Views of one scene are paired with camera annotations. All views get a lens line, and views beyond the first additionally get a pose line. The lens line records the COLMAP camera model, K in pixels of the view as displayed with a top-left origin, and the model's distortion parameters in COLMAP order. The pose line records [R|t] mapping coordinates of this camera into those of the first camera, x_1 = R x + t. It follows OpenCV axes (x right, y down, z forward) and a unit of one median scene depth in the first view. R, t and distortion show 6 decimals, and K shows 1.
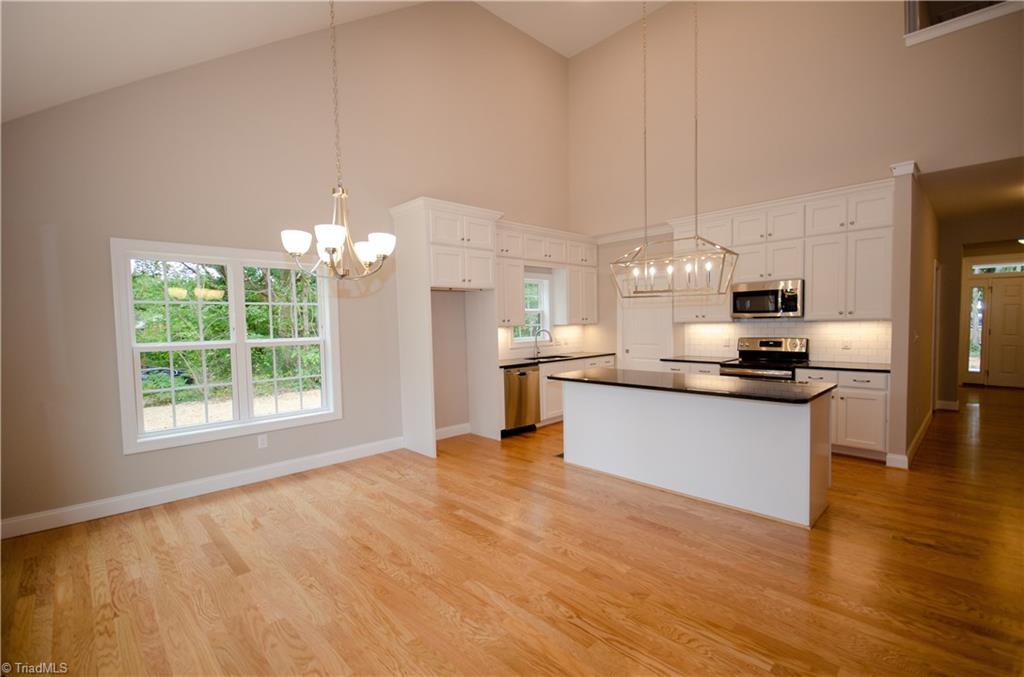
lens RADIAL K [[453.0, 0, 518.7], [0, 453.0, 342.6], [0, 0, 1]] dist [0.000853, -0.000233]
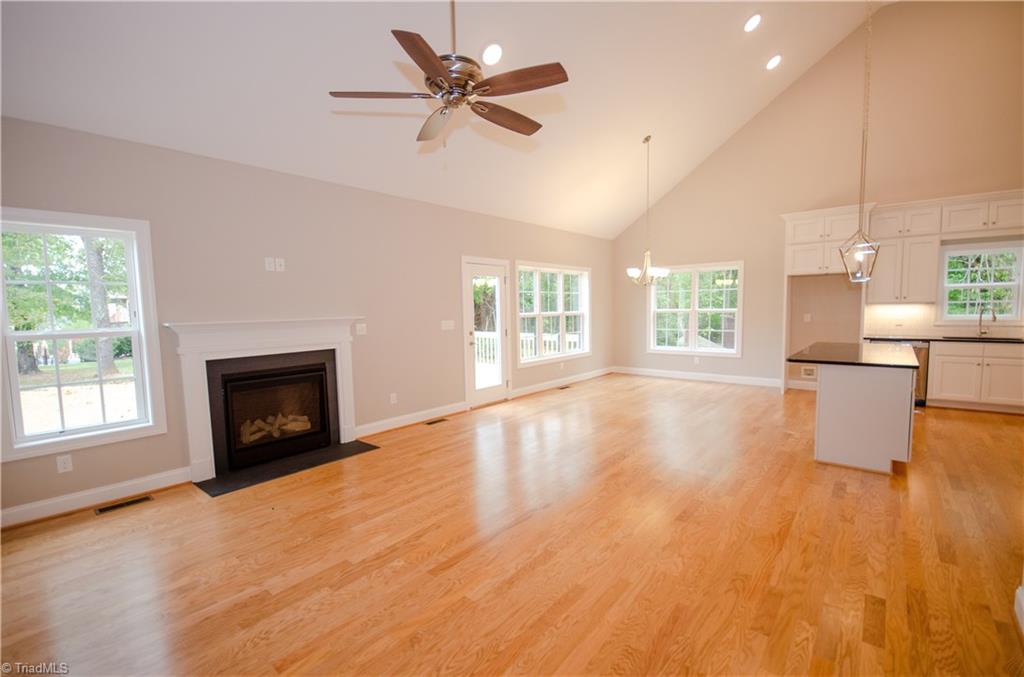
lens RADIAL K [[447.7, 0, 513.2], [0, 447.7, 345.0], [0, 0, 1]] dist [-0.000850, -0.008183]
pose [[0.101110, 0.102675, -0.989563, 1.054049], [-0.028287, 0.994555, 0.100303, -0.019116], [0.994473, 0.017850, 0.103464, -0.009480]]
